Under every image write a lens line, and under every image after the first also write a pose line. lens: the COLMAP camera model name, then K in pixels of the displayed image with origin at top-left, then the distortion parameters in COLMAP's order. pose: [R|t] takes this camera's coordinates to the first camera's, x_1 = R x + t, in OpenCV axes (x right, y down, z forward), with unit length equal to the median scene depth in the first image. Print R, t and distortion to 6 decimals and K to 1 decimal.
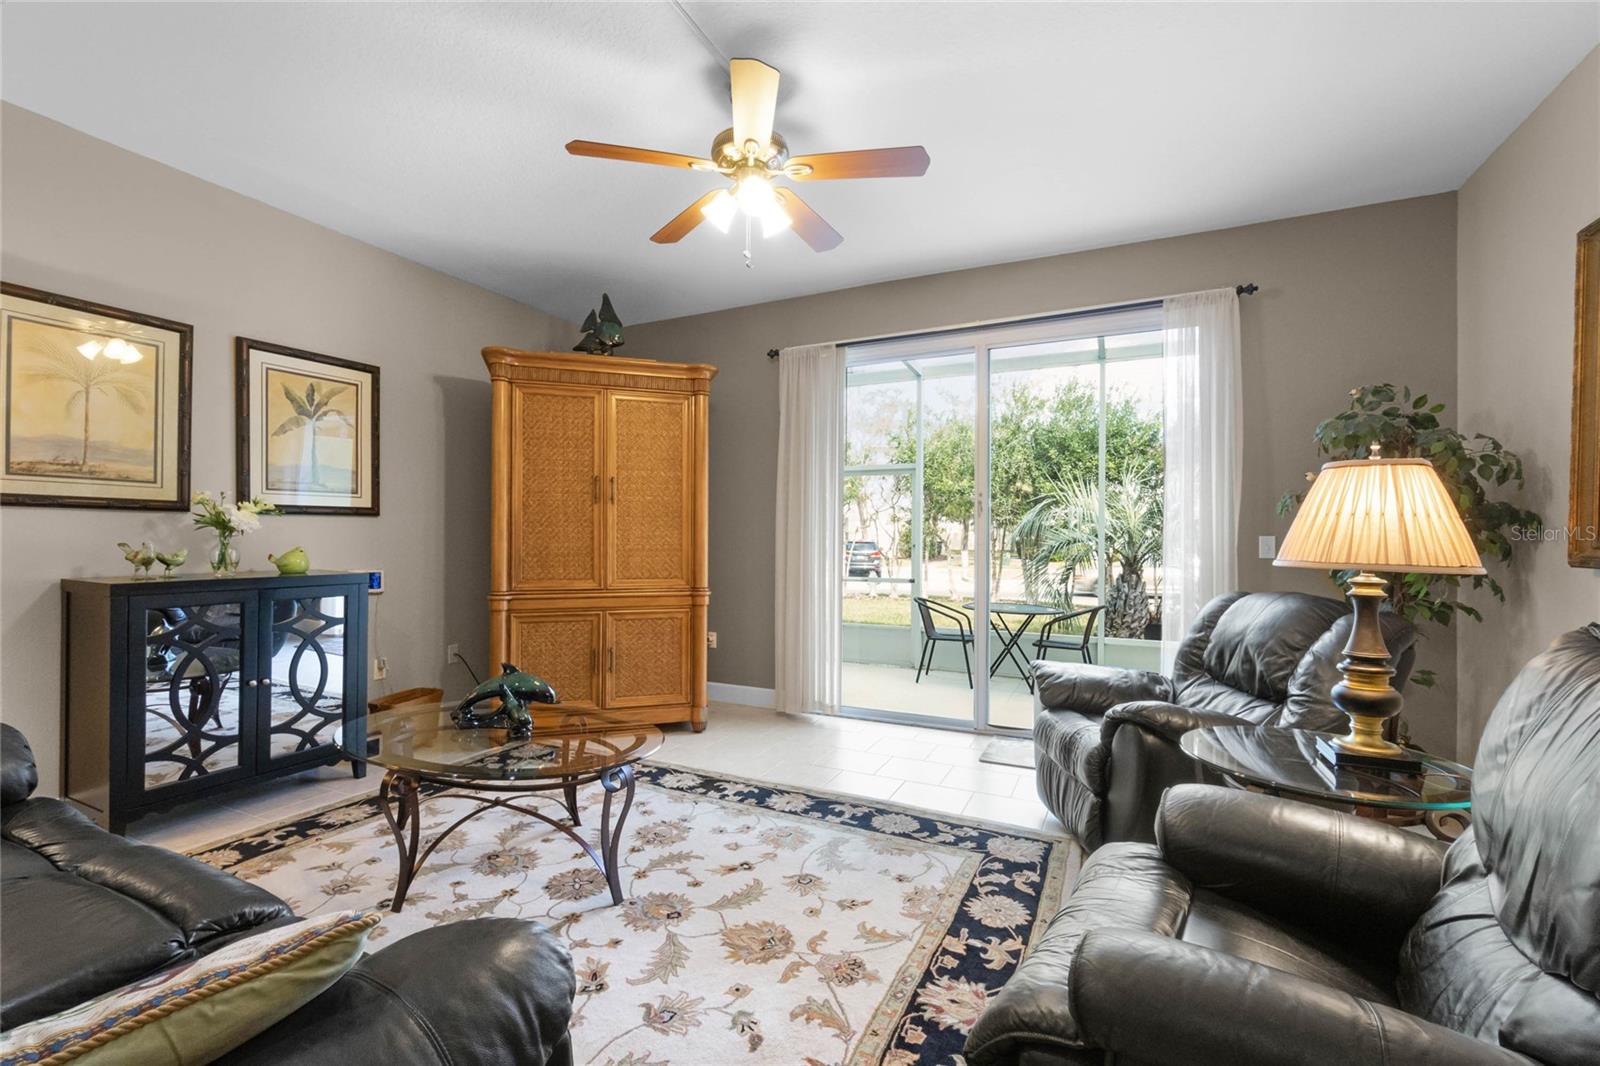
lens RADIAL K [[687.6, 0, 790.5], [0, 687.6, 533.8], [0, 0, 1]] dist [-0.005452, 0.002627]
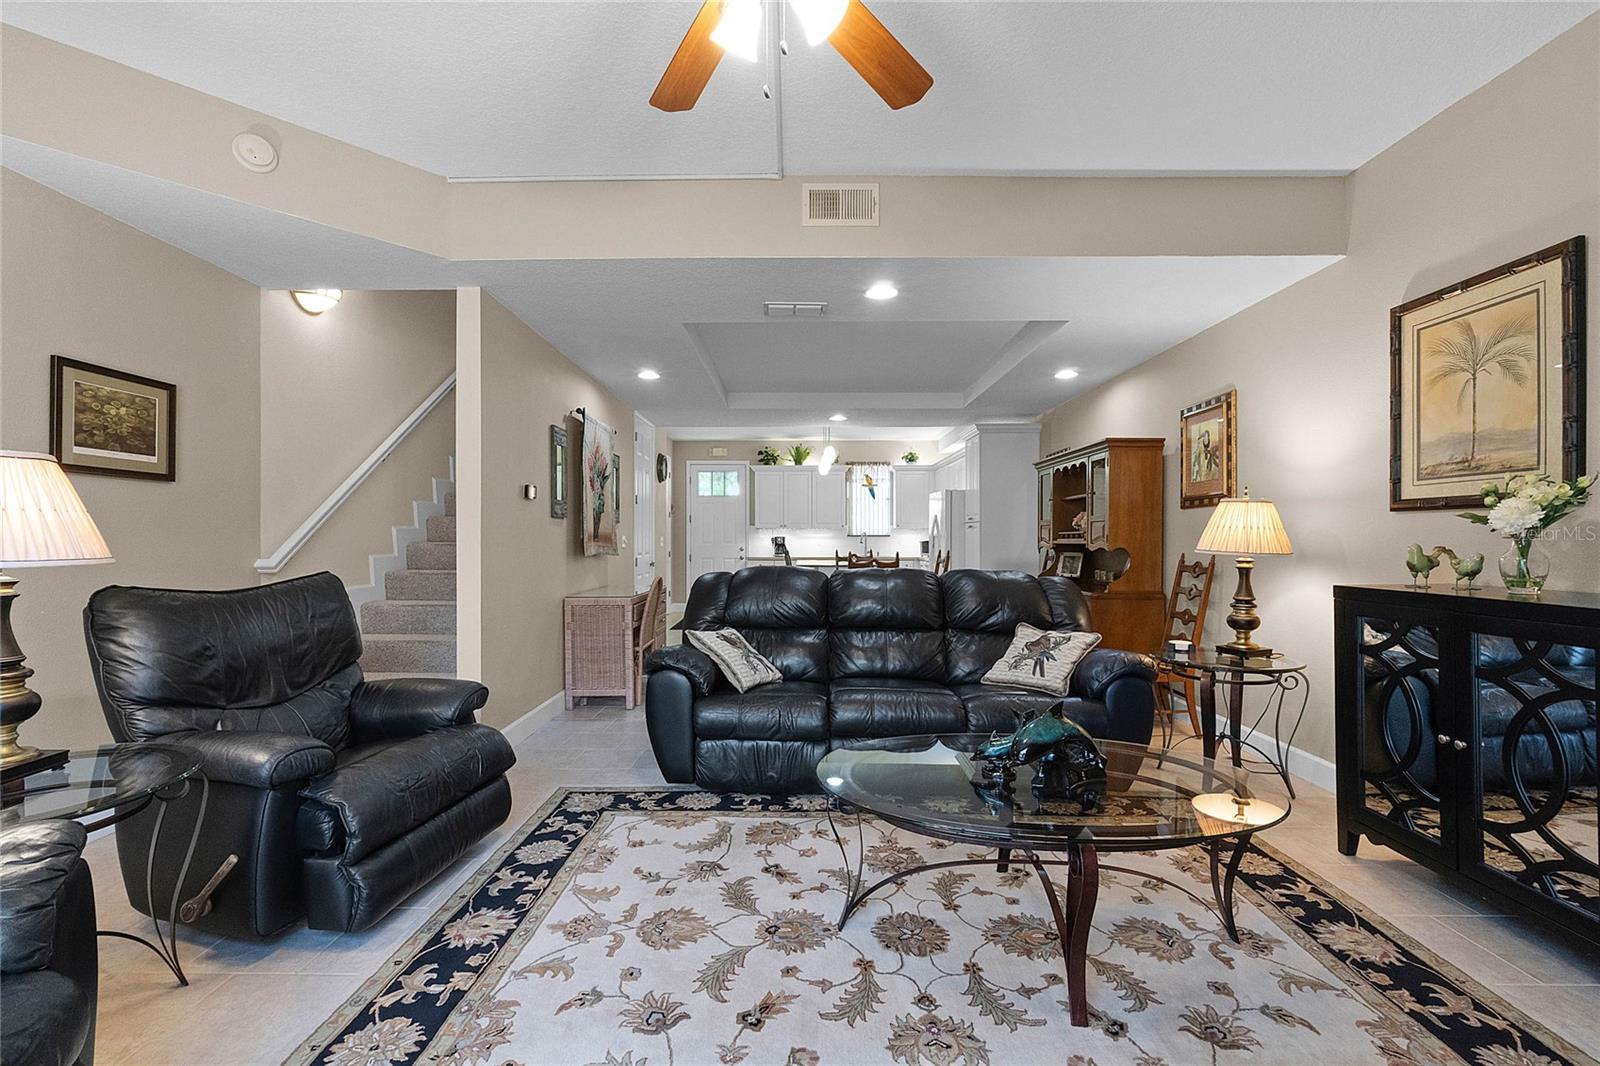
lens RADIAL K [[687.6, 0, 788.1], [0, 687.6, 543.0], [0, 0, 1]] dist [-0.005452, 0.002627]
pose [[-0.904850, -0.002404, -0.425723, 0.153005], [-0.001515, 0.999996, -0.002428, 0.011562], [0.425727, -0.001552, -0.904850, 1.300317]]
